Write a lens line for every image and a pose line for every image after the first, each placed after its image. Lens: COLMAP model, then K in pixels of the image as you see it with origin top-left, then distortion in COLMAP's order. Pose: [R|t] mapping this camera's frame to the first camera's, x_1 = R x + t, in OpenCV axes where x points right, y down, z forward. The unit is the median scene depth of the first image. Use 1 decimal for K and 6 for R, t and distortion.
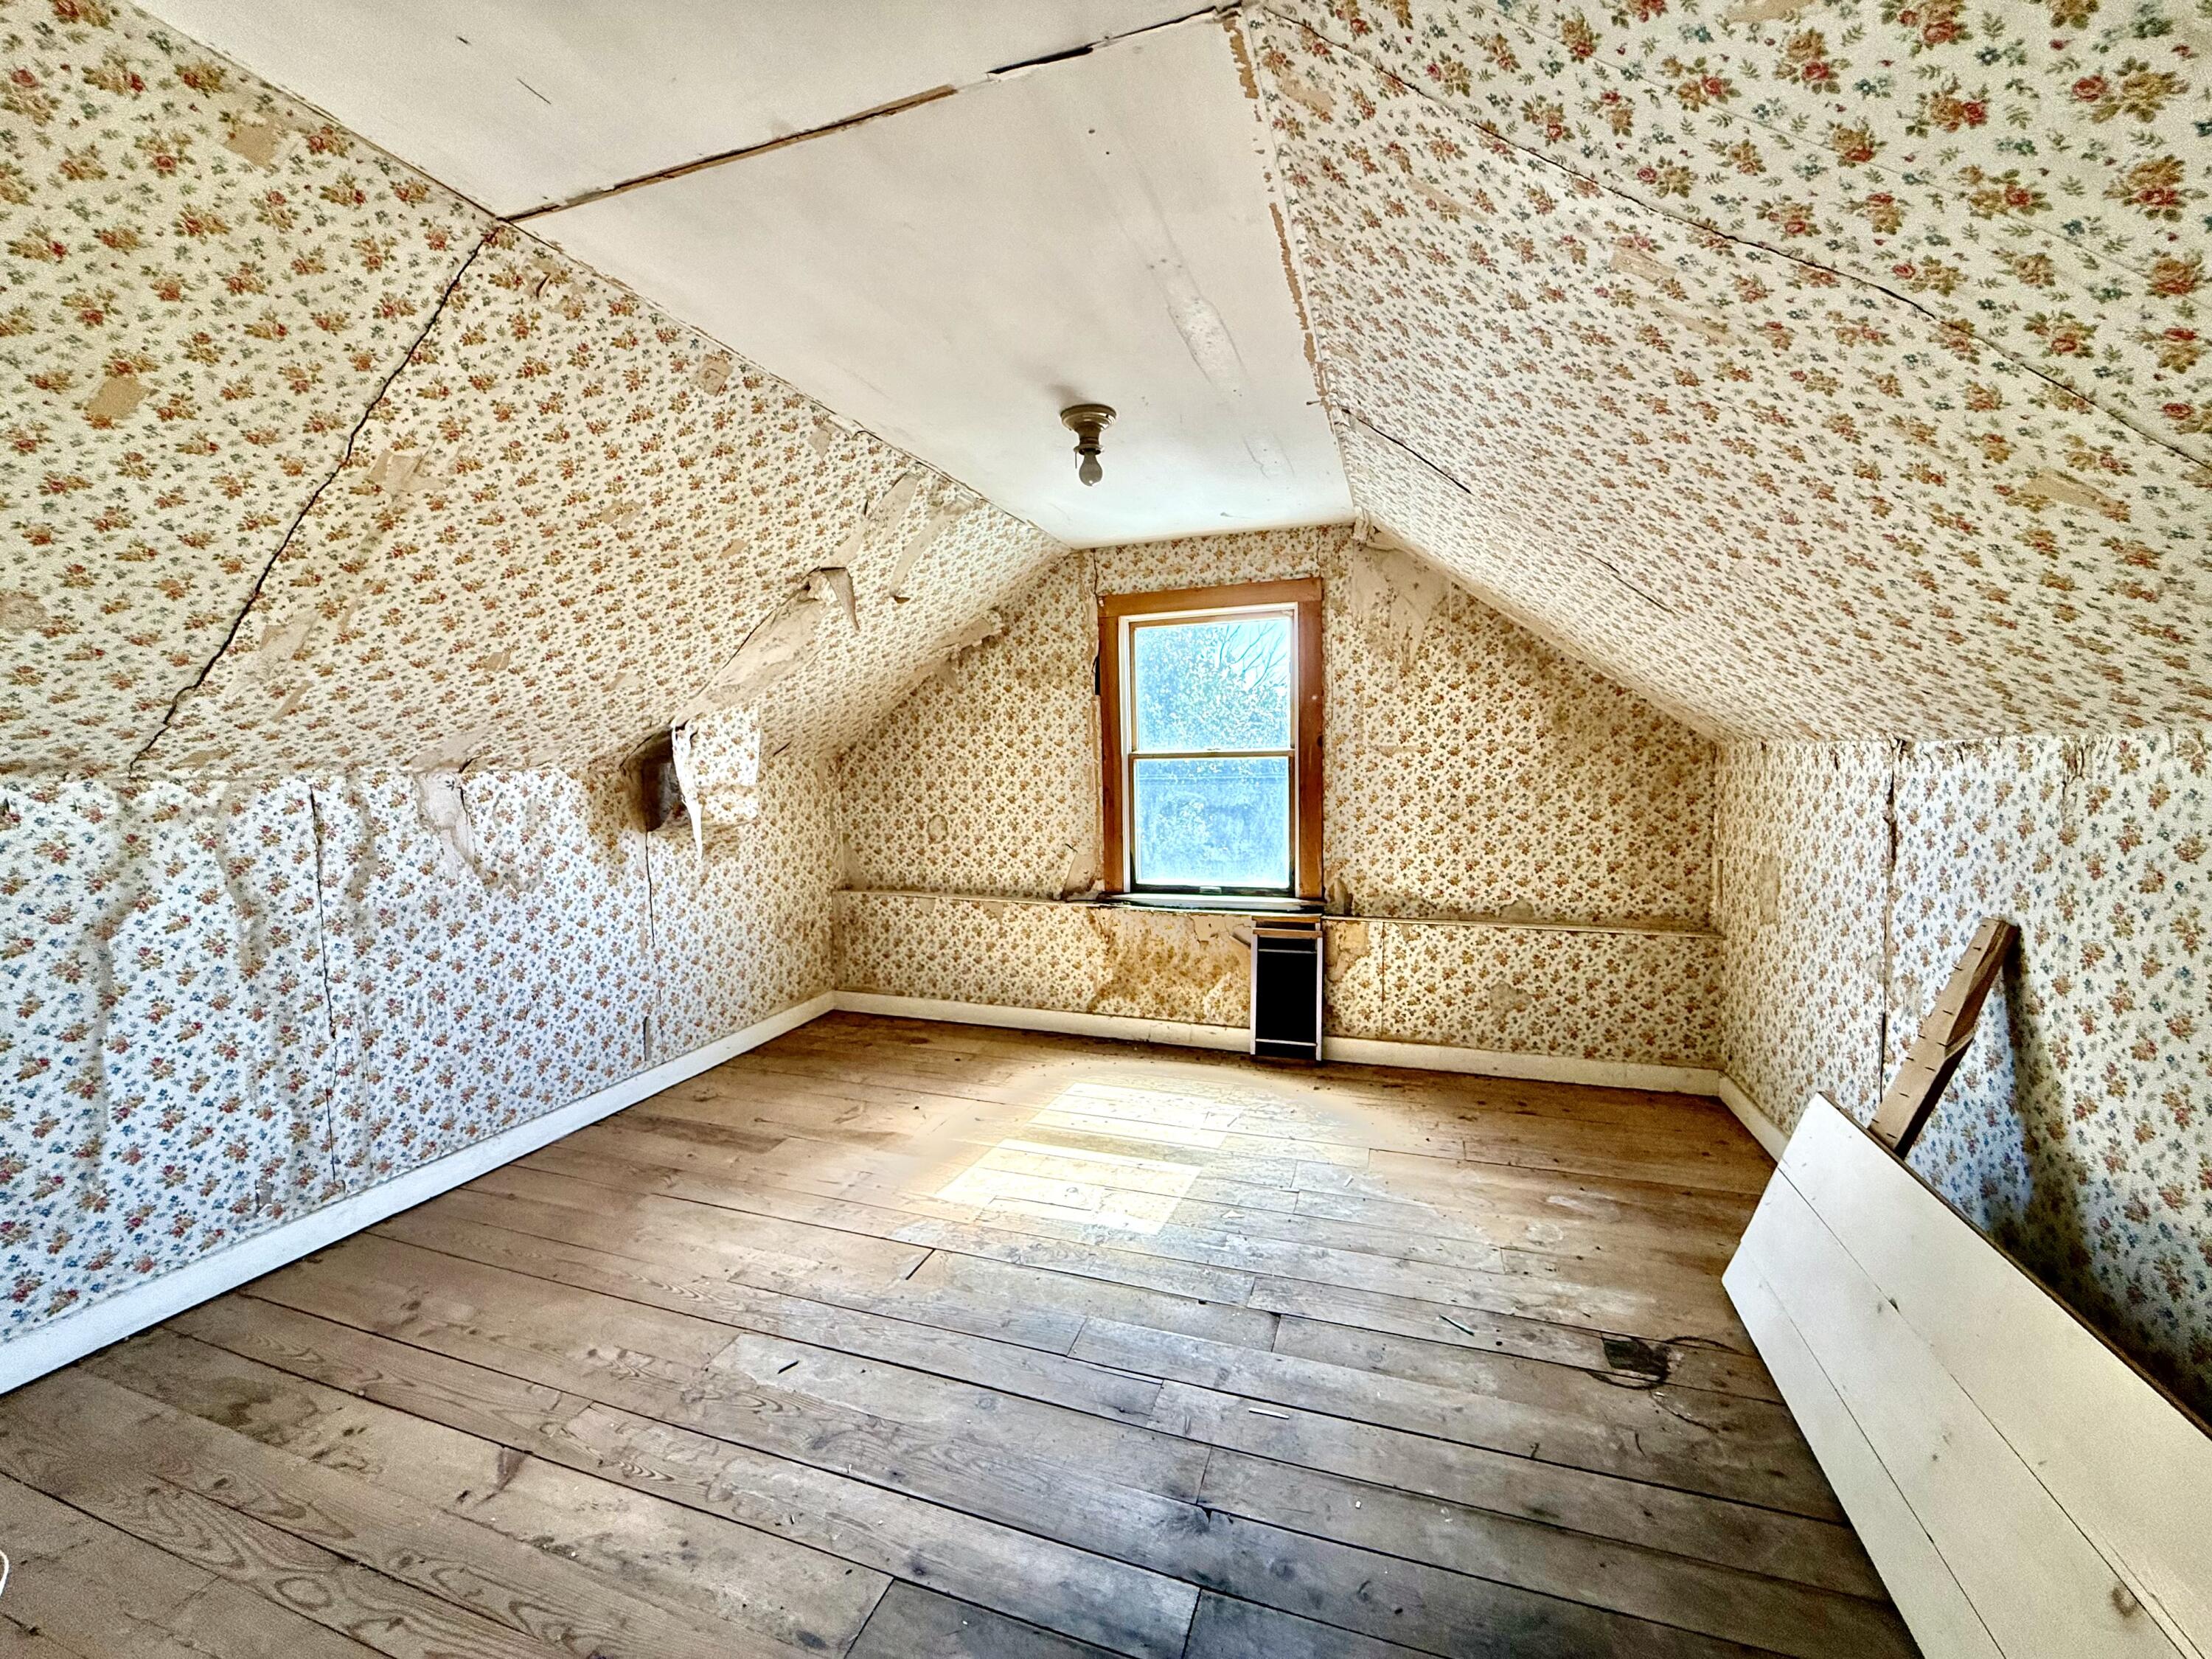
lens RADIAL K [[888.5, 0, 1099.8], [0, 888.5, 824.4], [0, 0, 1]] dist [0.008946, 0.000040]
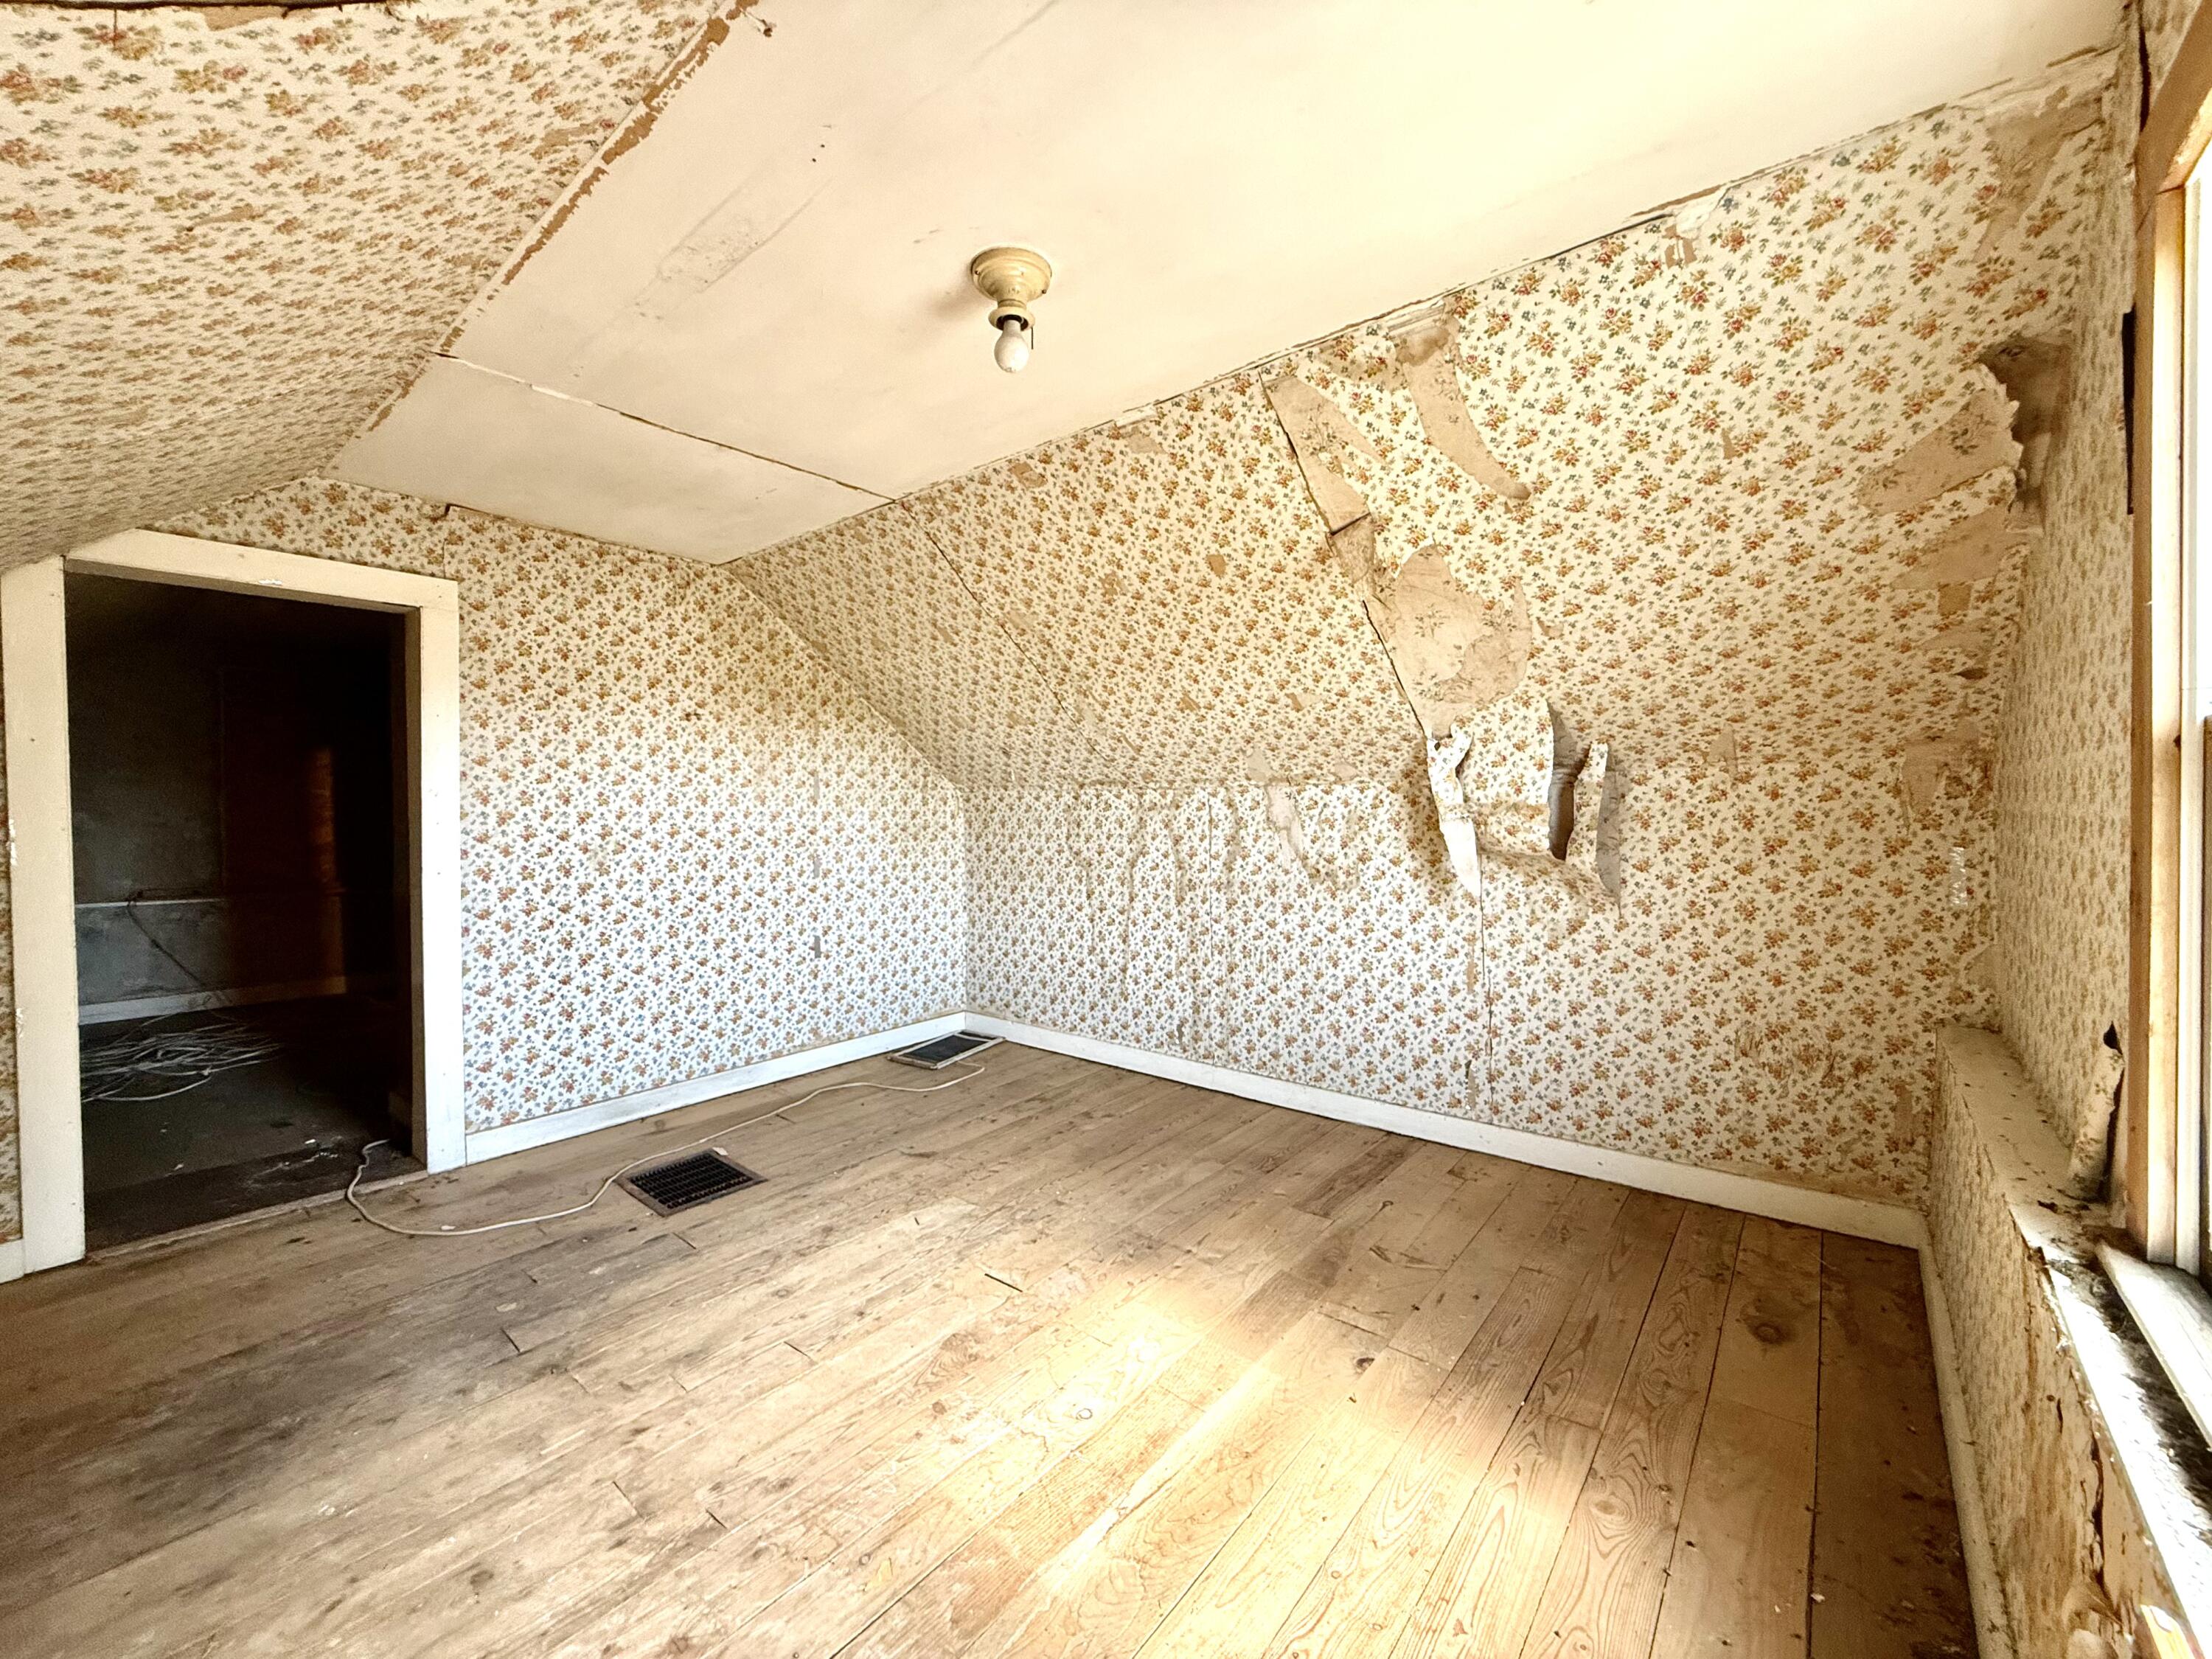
lens RADIAL K [[888.5, 0, 1099.4], [0, 888.5, 825.5], [0, 0, 1]] dist [0.008946, 0.000040]
pose [[-0.354807, 0.044184, -0.933895, 0.596758], [-0.058217, 0.995900, 0.069236, -0.078224], [0.933125, 0.078934, -0.350780, 1.266385]]
